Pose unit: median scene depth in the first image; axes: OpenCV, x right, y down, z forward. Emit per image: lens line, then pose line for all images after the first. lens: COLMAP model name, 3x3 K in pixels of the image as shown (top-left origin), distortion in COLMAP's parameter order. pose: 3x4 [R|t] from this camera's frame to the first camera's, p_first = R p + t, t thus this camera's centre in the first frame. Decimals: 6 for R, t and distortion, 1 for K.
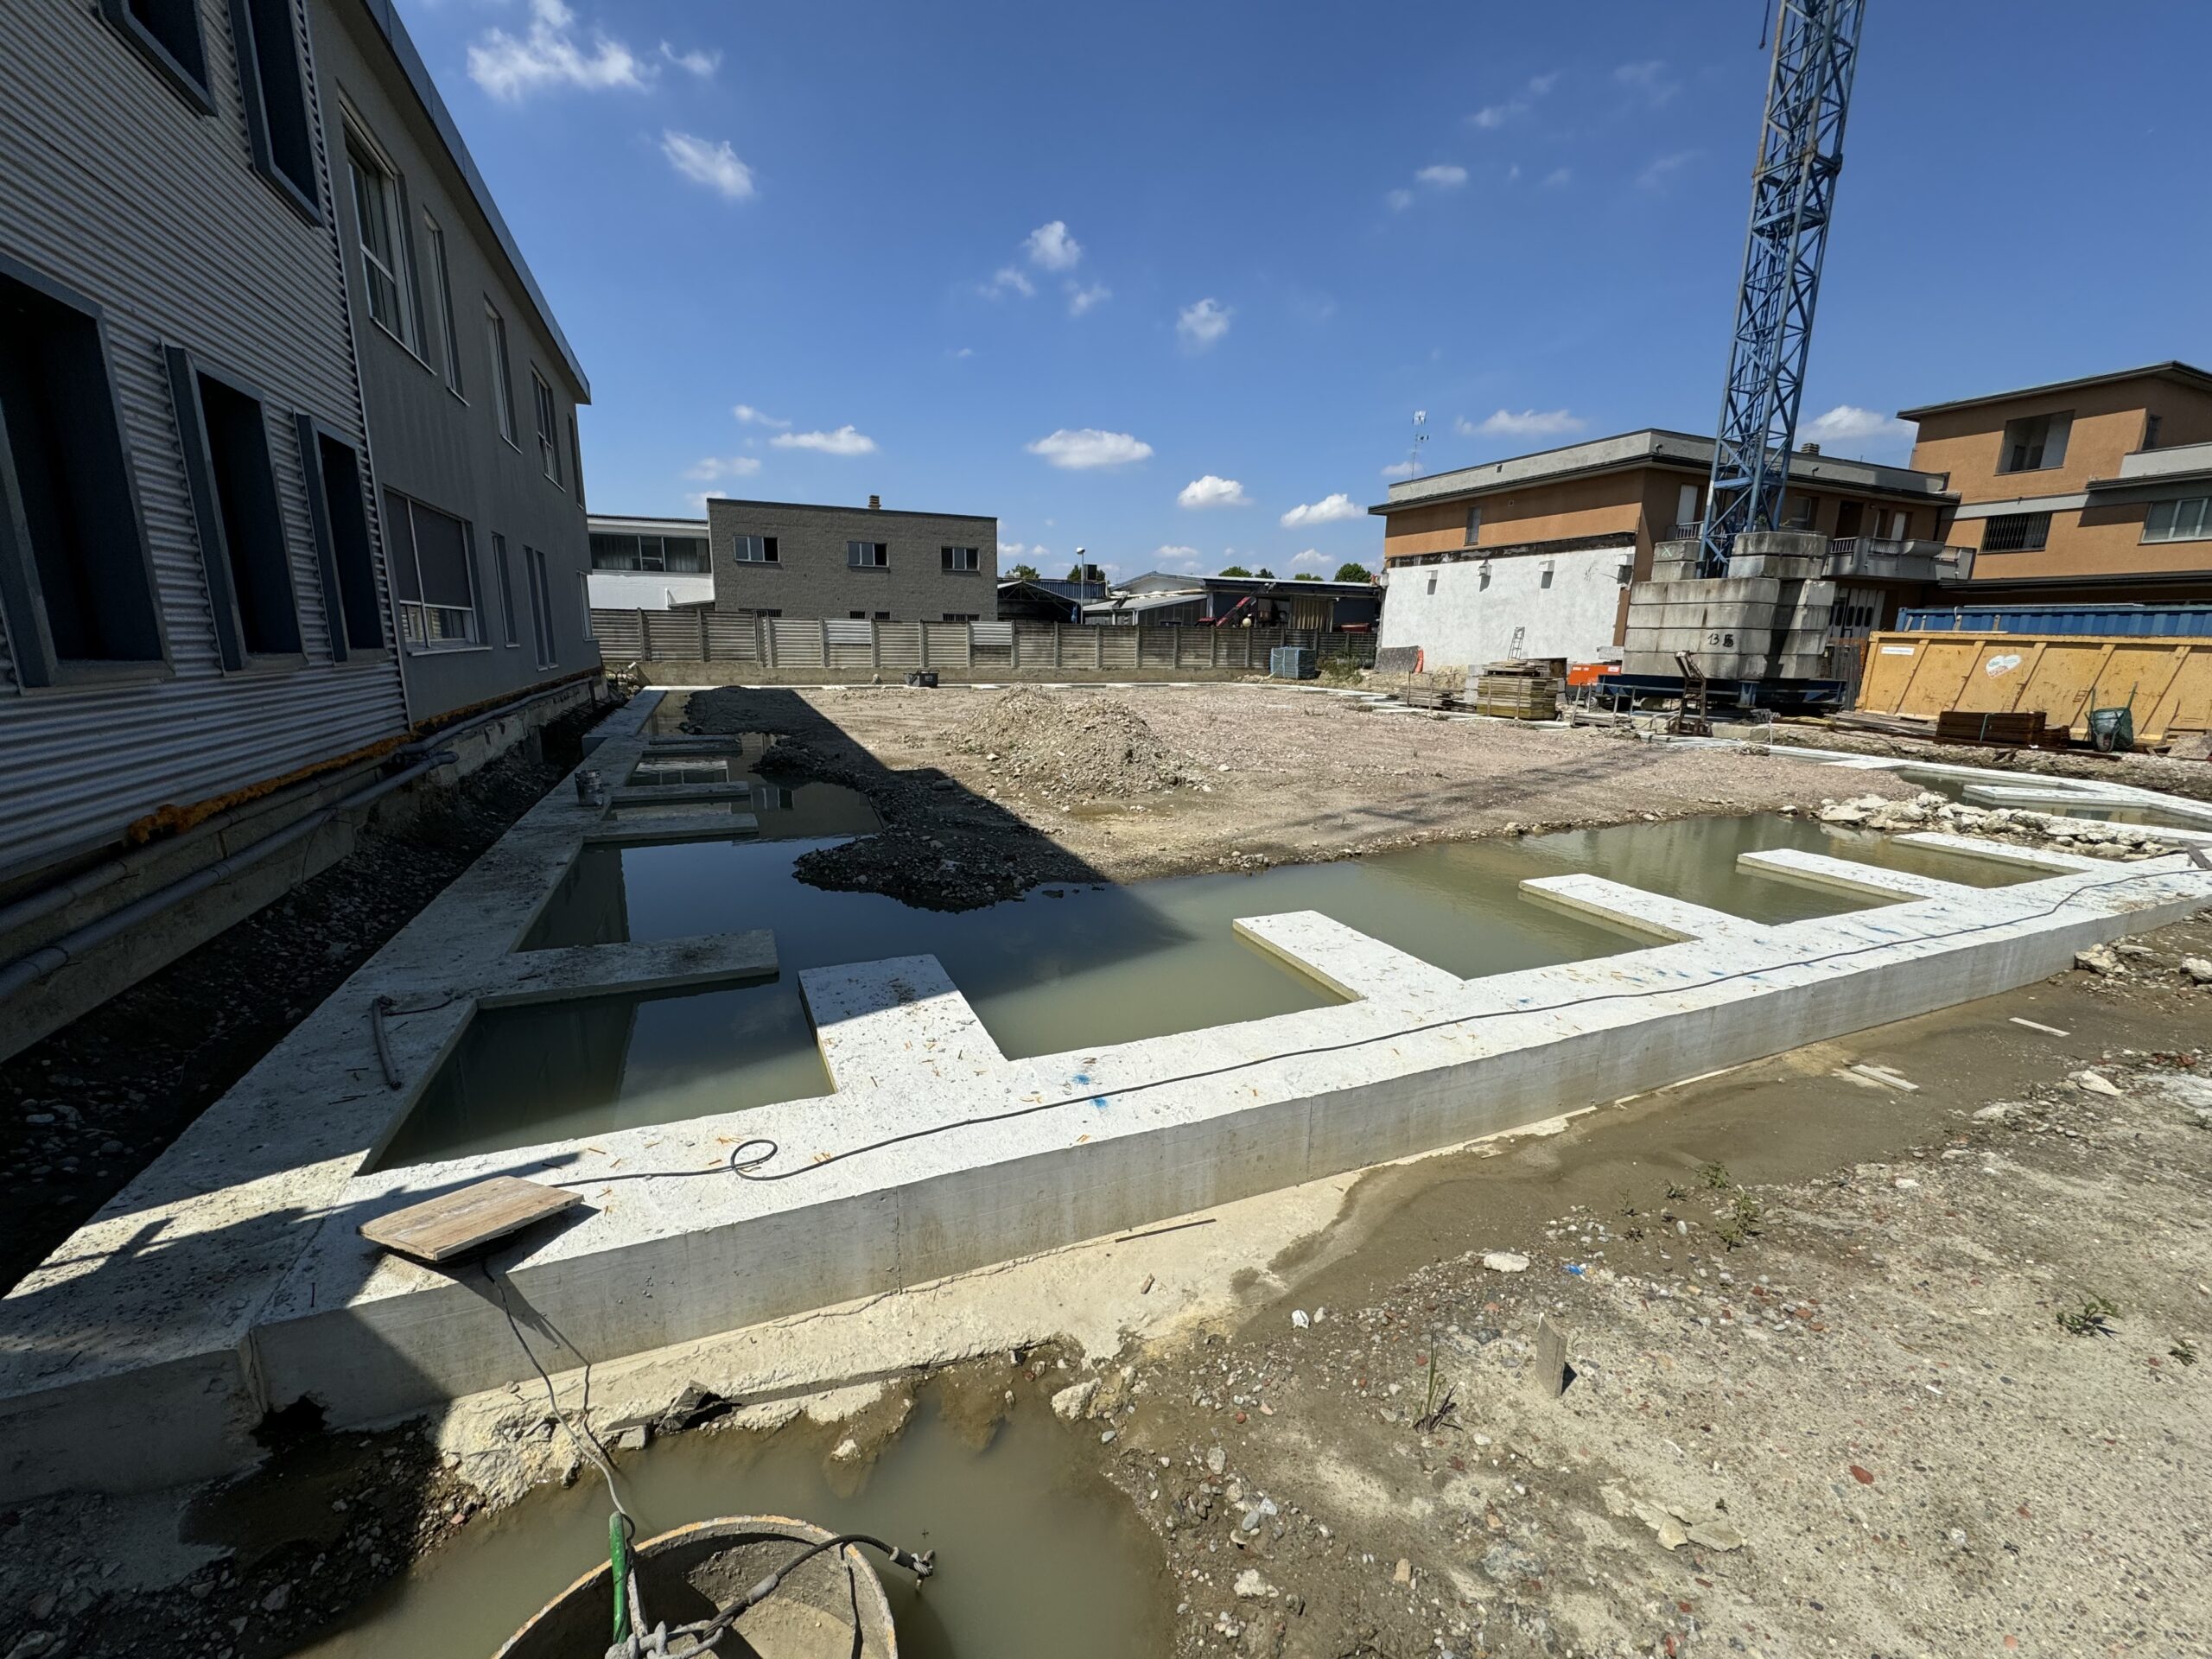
lens RADIAL K [[880.0, 0, 1108.2], [0, 880.0, 823.3], [0, 0, 1]] dist [-0.001654, -0.000144]
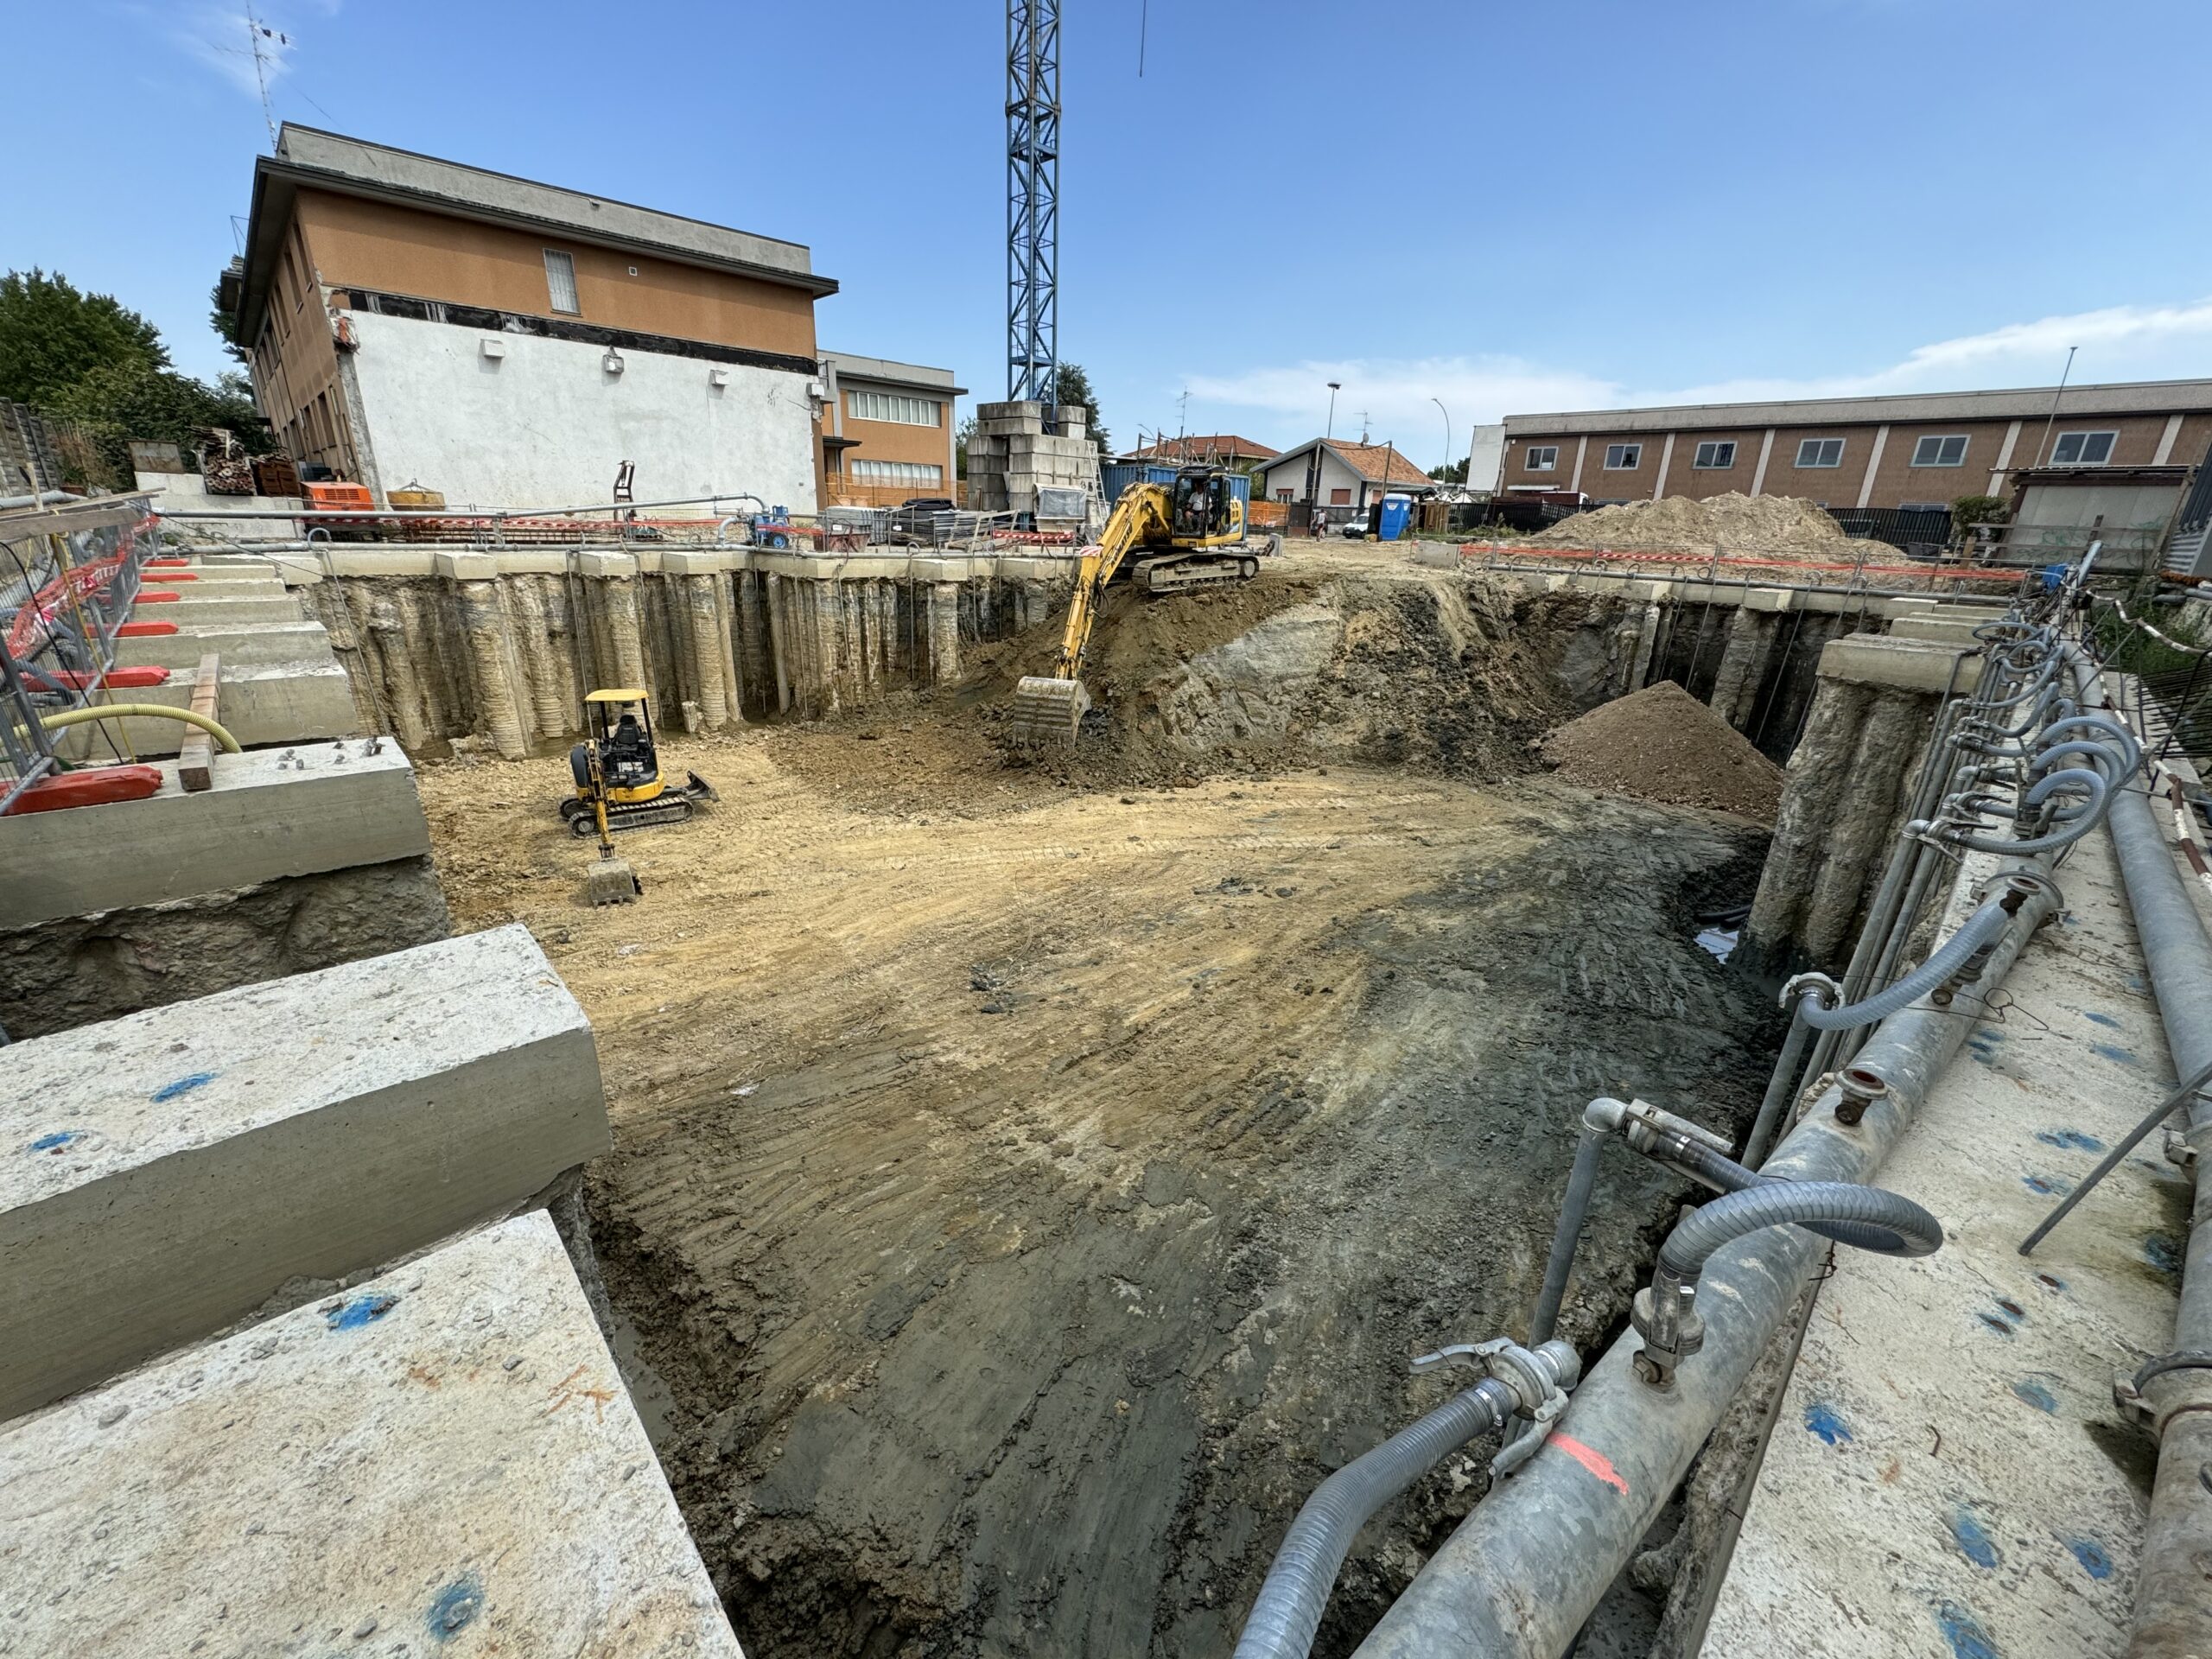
lens RADIAL K [[880.0, 0, 1108.2], [0, 880.0, 823.3], [0, 0, 1]] dist [-0.001654, -0.000144]
pose [[-0.342683, -0.333388, 0.878306, -0.448706], [0.156990, 0.901445, 0.403424, -0.171978], [-0.926241, 0.276132, -0.256571, 0.893873]]
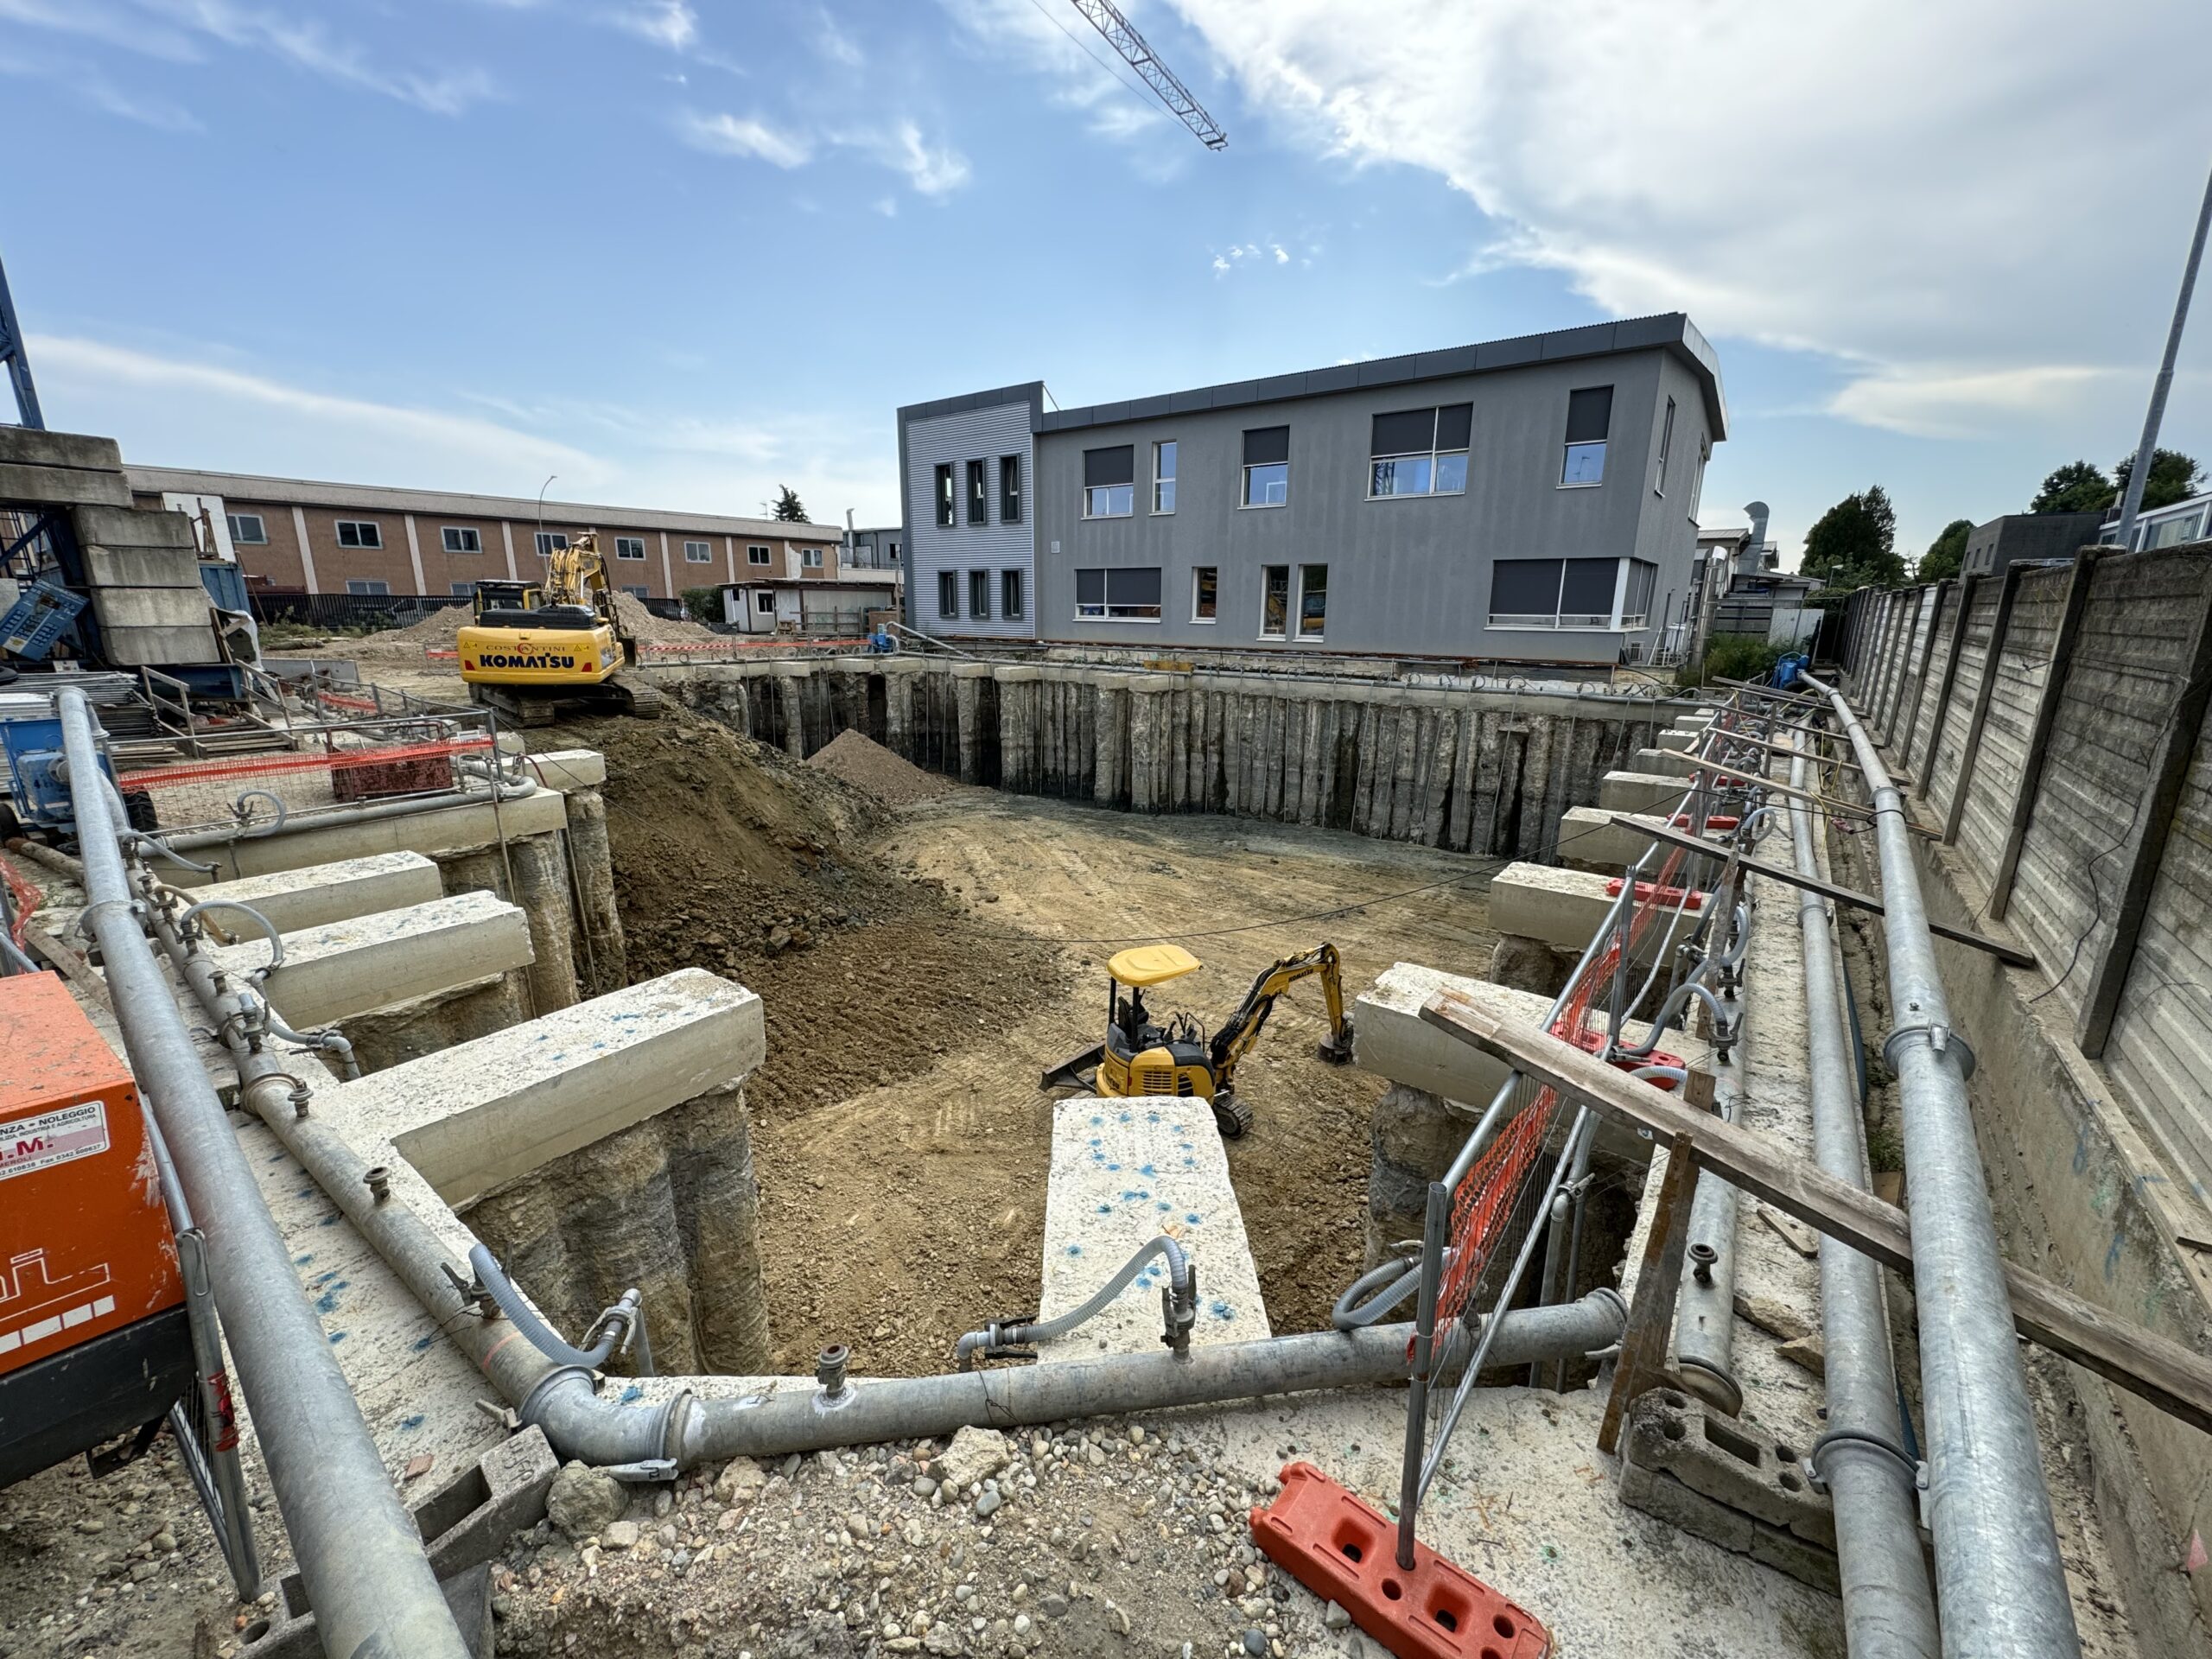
lens RADIAL K [[880.0, 0, 1108.2], [0, 880.0, 823.3], [0, 0, 1]] dist [-0.001654, -0.000144]
pose [[-0.875096, 0.096550, -0.474221, 0.227521], [-0.120368, 0.905682, 0.406513, -0.265866], [0.468742, 0.412818, -0.780937, 1.223352]]
